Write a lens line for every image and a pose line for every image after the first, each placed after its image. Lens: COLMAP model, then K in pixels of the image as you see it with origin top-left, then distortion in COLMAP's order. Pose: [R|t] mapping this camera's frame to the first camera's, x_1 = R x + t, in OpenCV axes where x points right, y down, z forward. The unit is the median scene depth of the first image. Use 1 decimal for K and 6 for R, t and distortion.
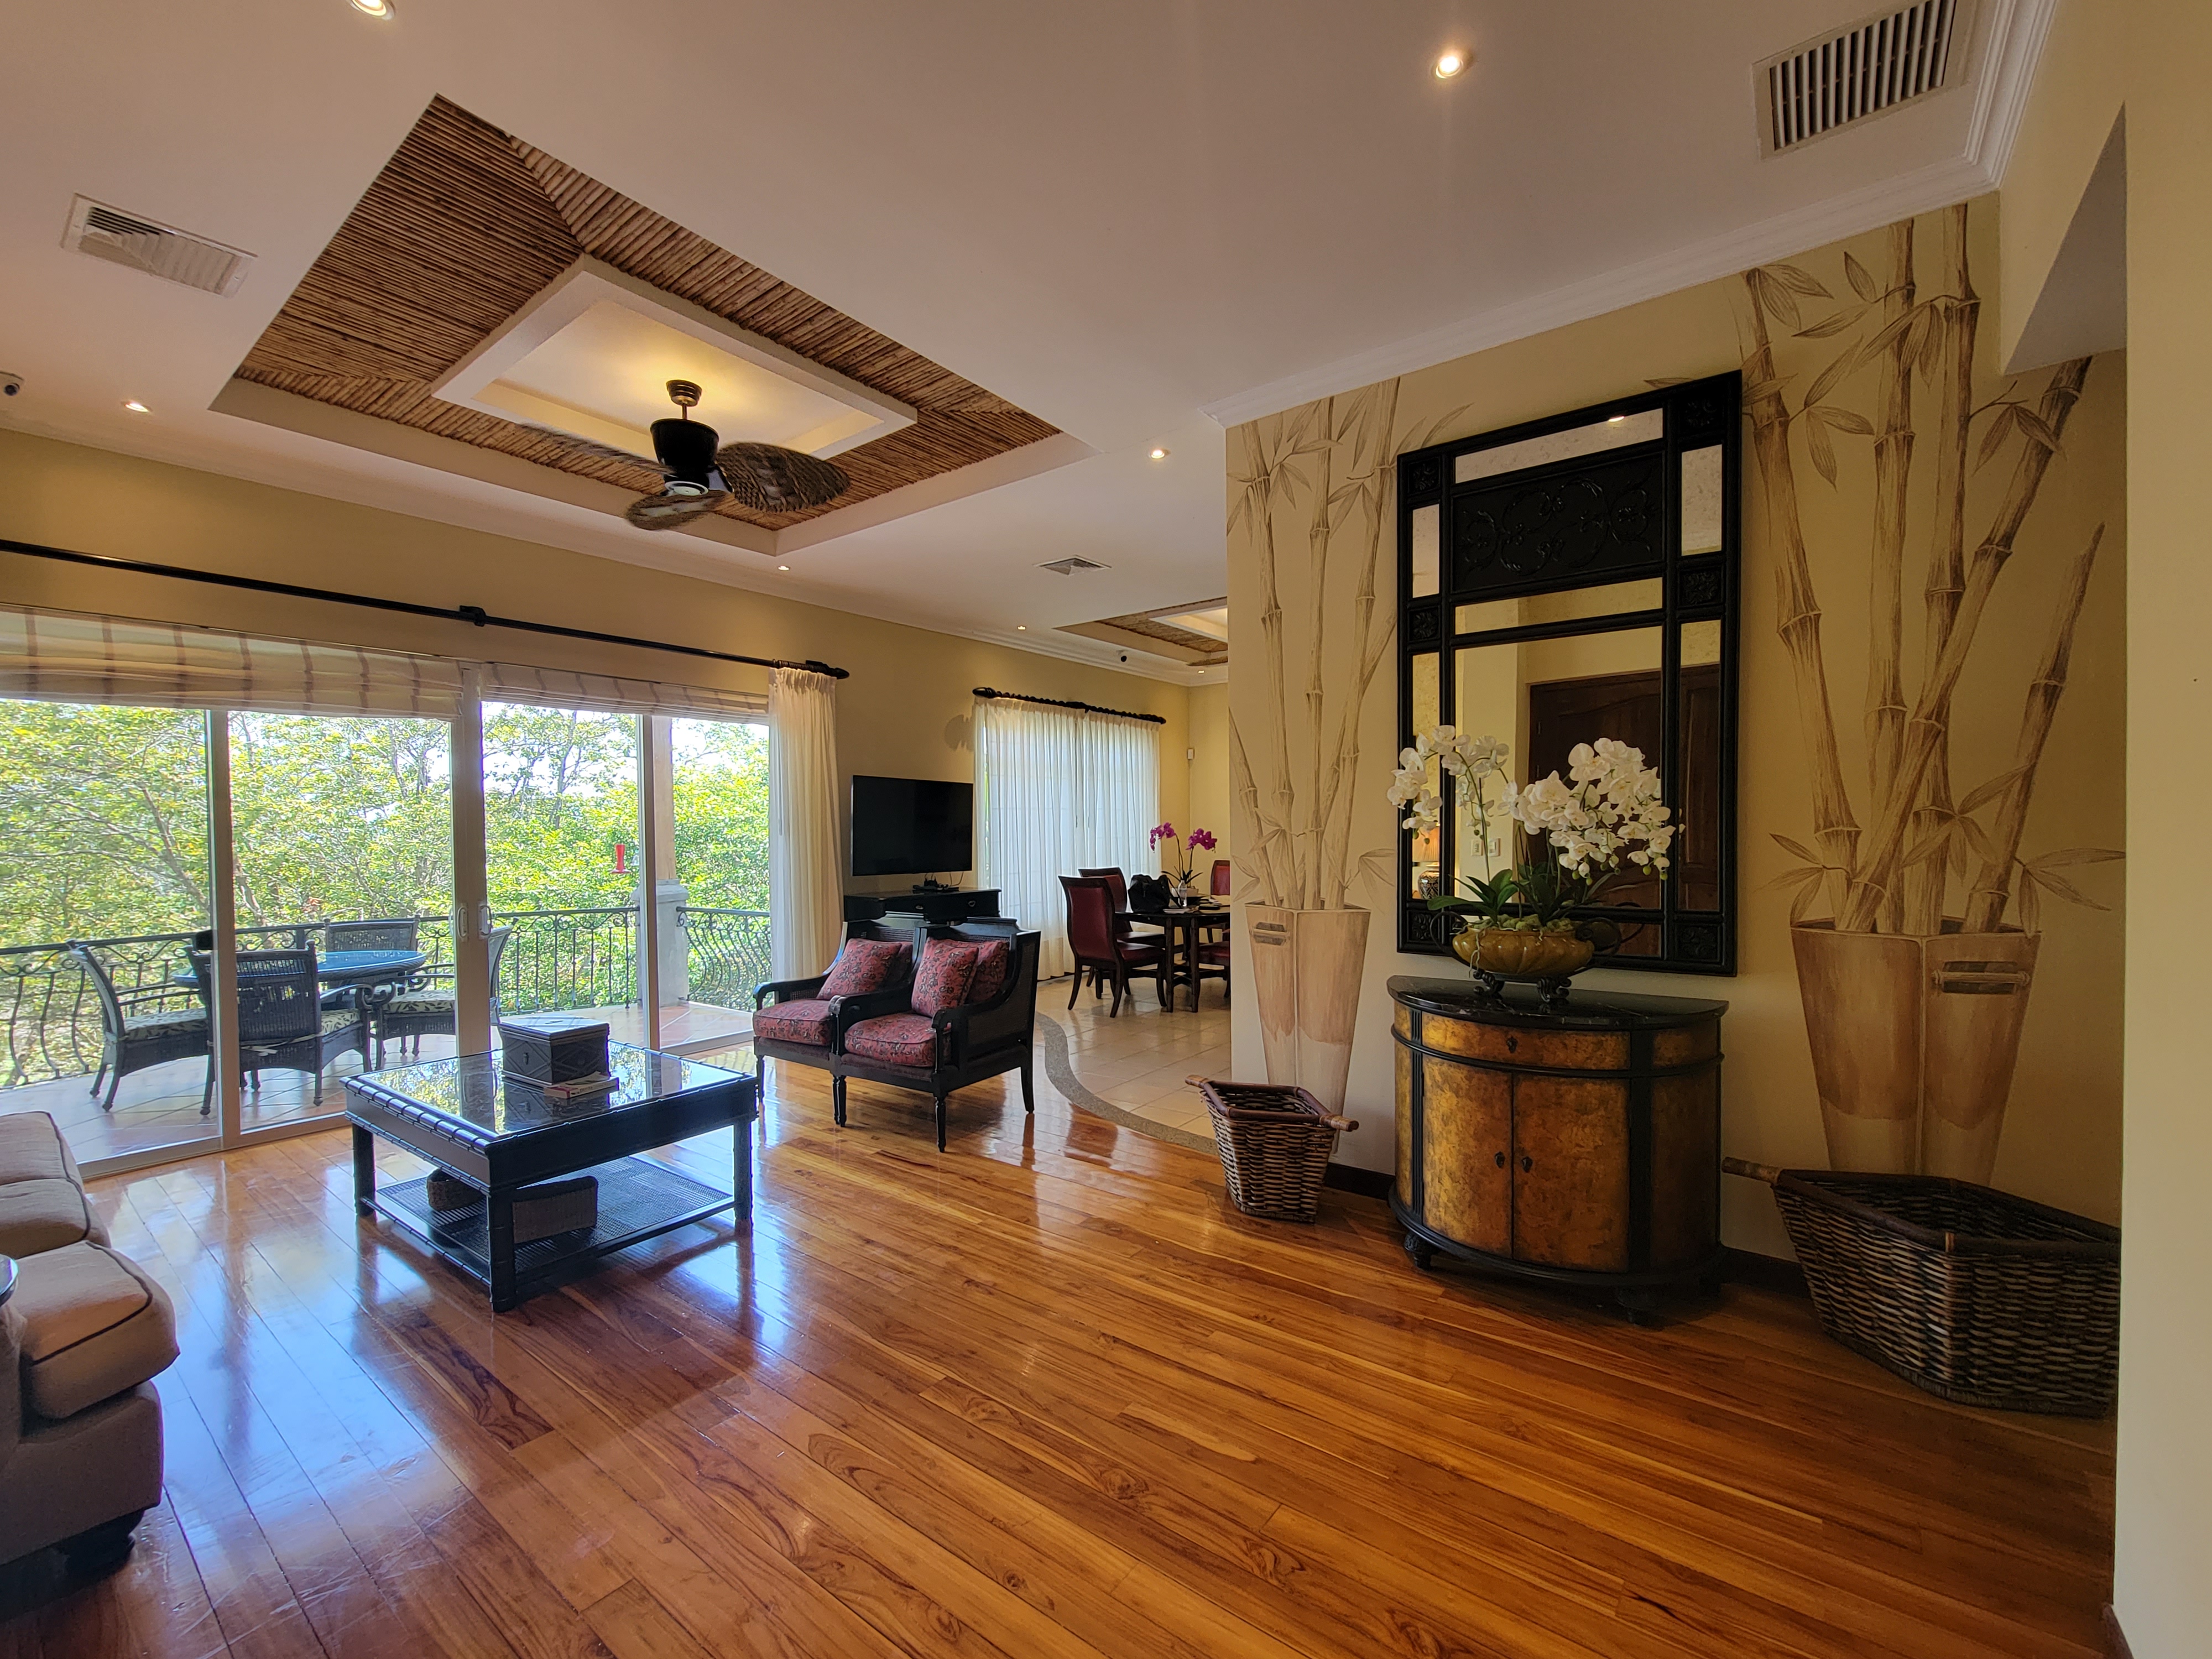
lens RADIAL K [[930.6, 0, 1102.5], [0, 930.6, 852.3], [0, 0, 1]] dist [-0.000904, -0.000372]
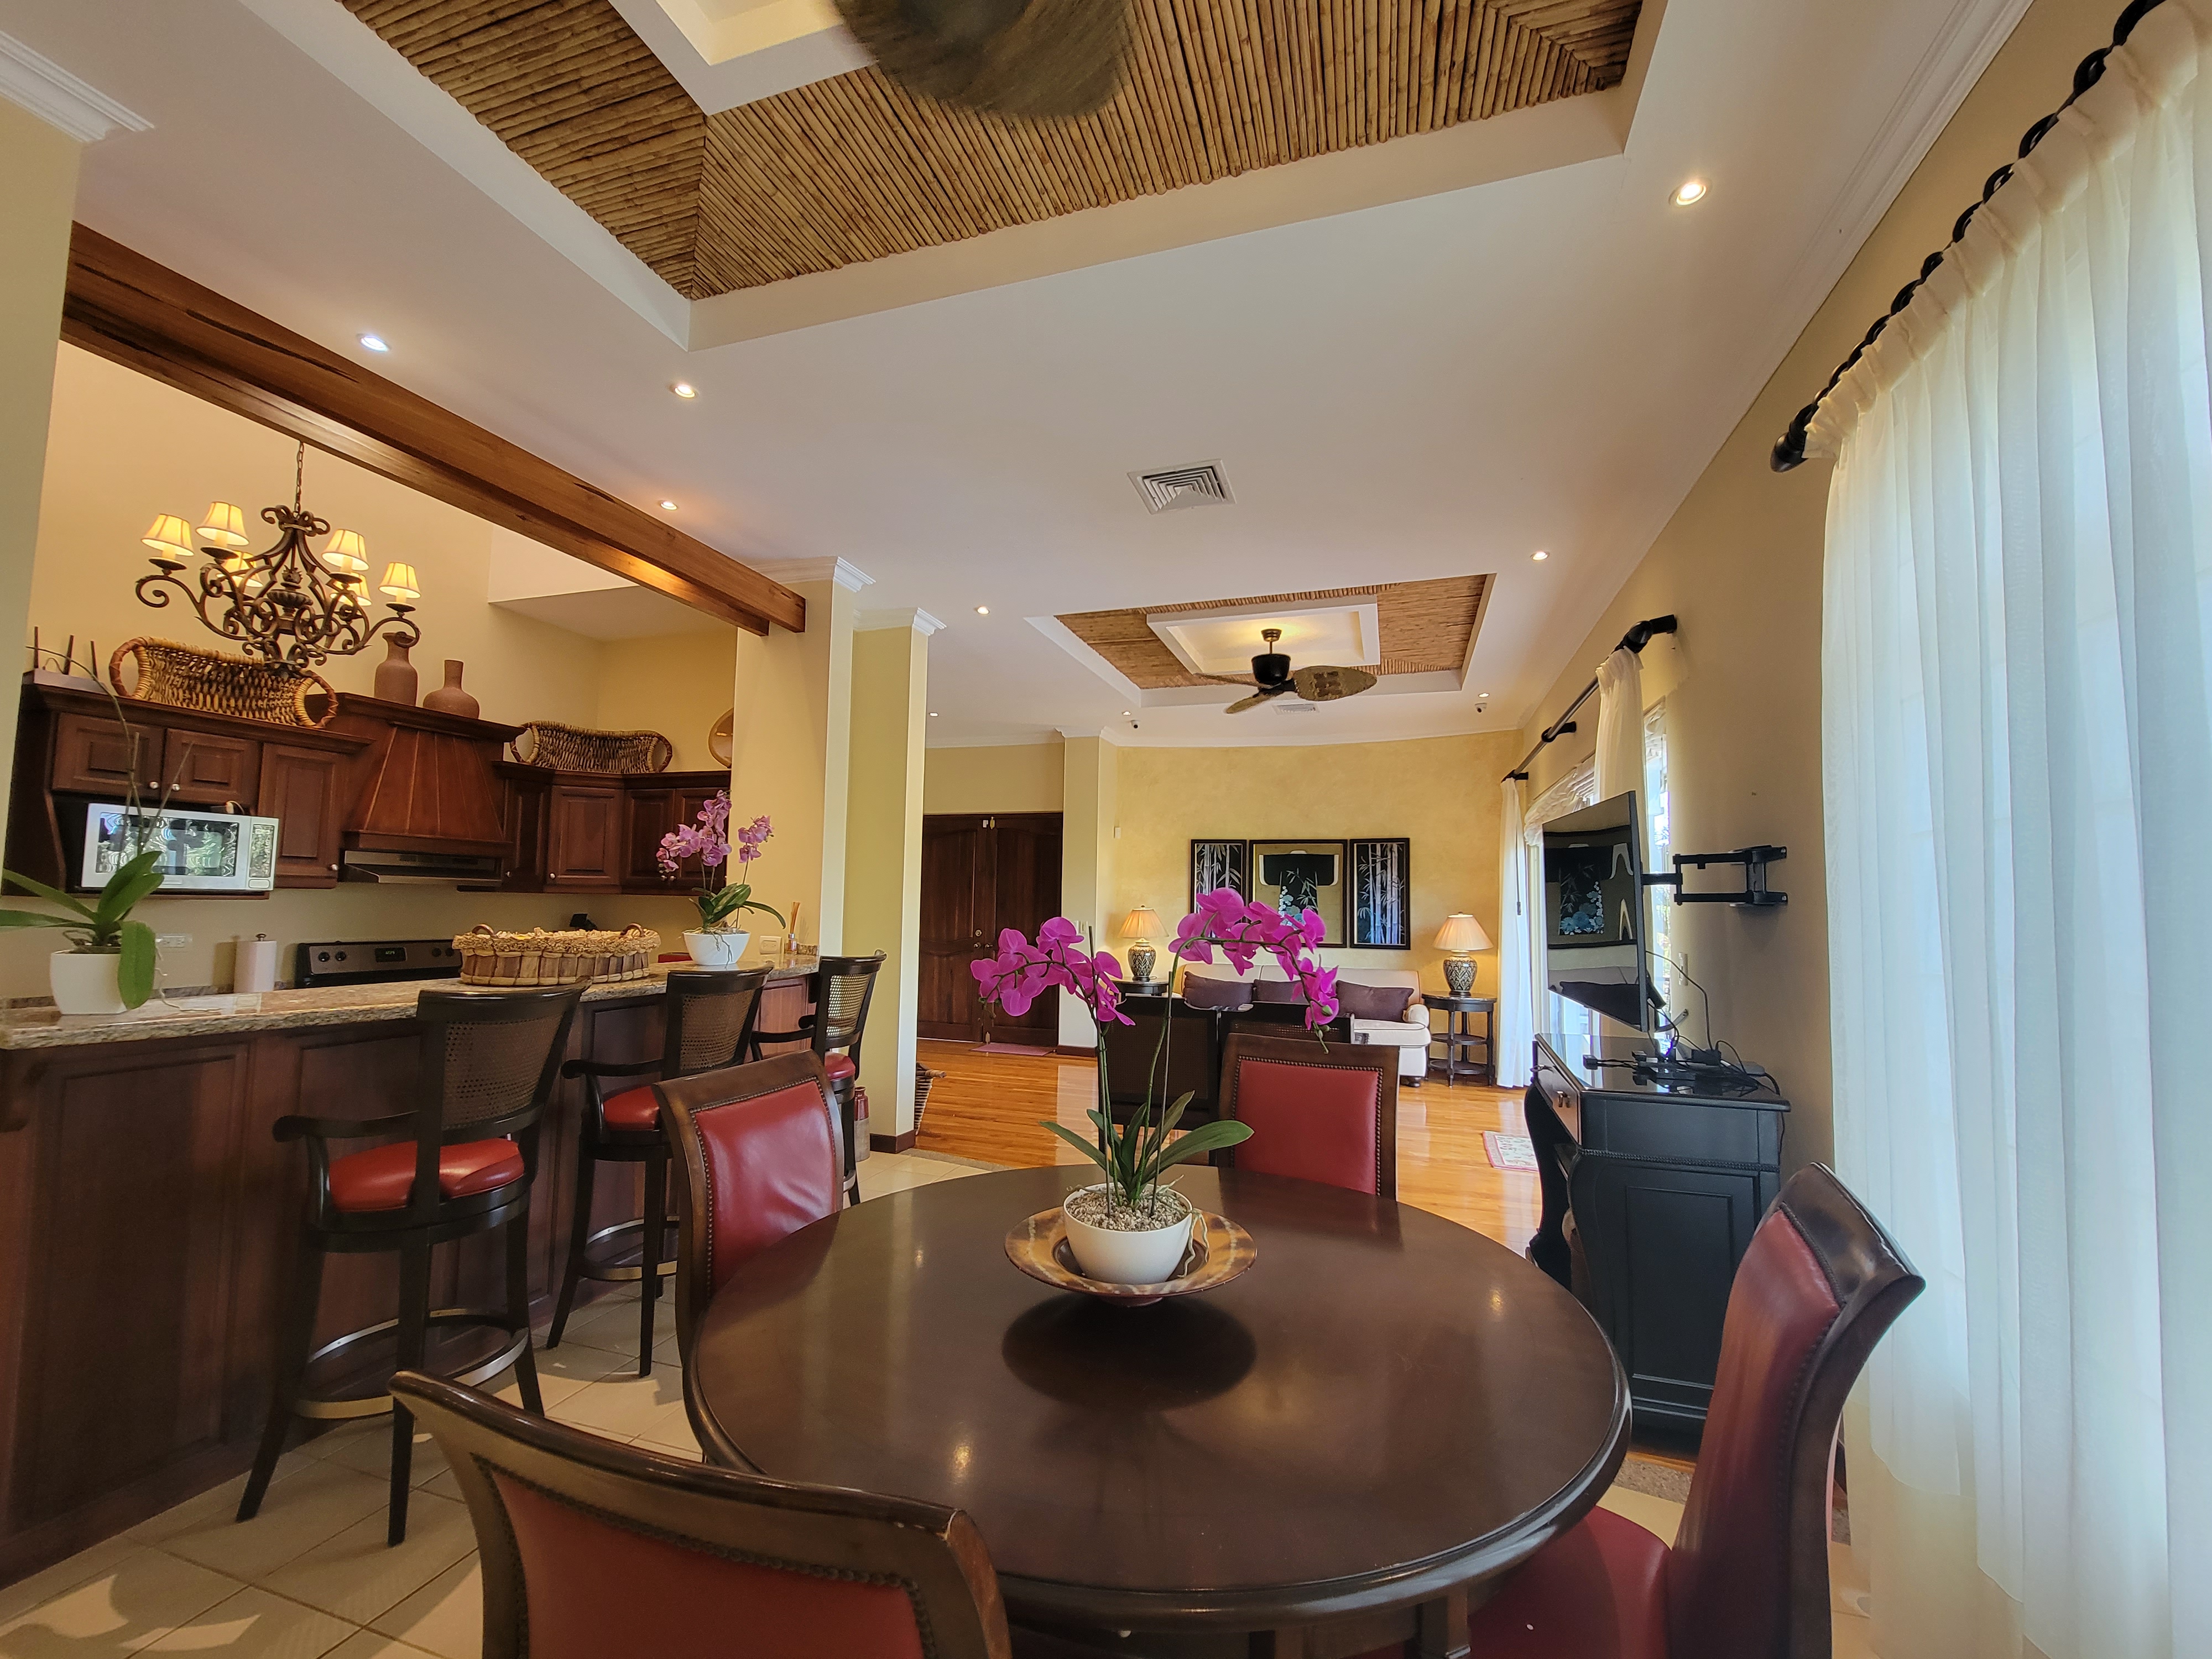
lens RADIAL K [[903.3, 0, 1119.6], [0, 903.3, 838.0], [0, 0, 1]] dist [-0.002589, -0.000595]
pose [[-0.940932, -0.029951, -0.337269, 0.295721], [-0.014208, 0.998695, -0.049049, -0.057024], [0.338298, -0.041360, -0.940130, 2.190637]]
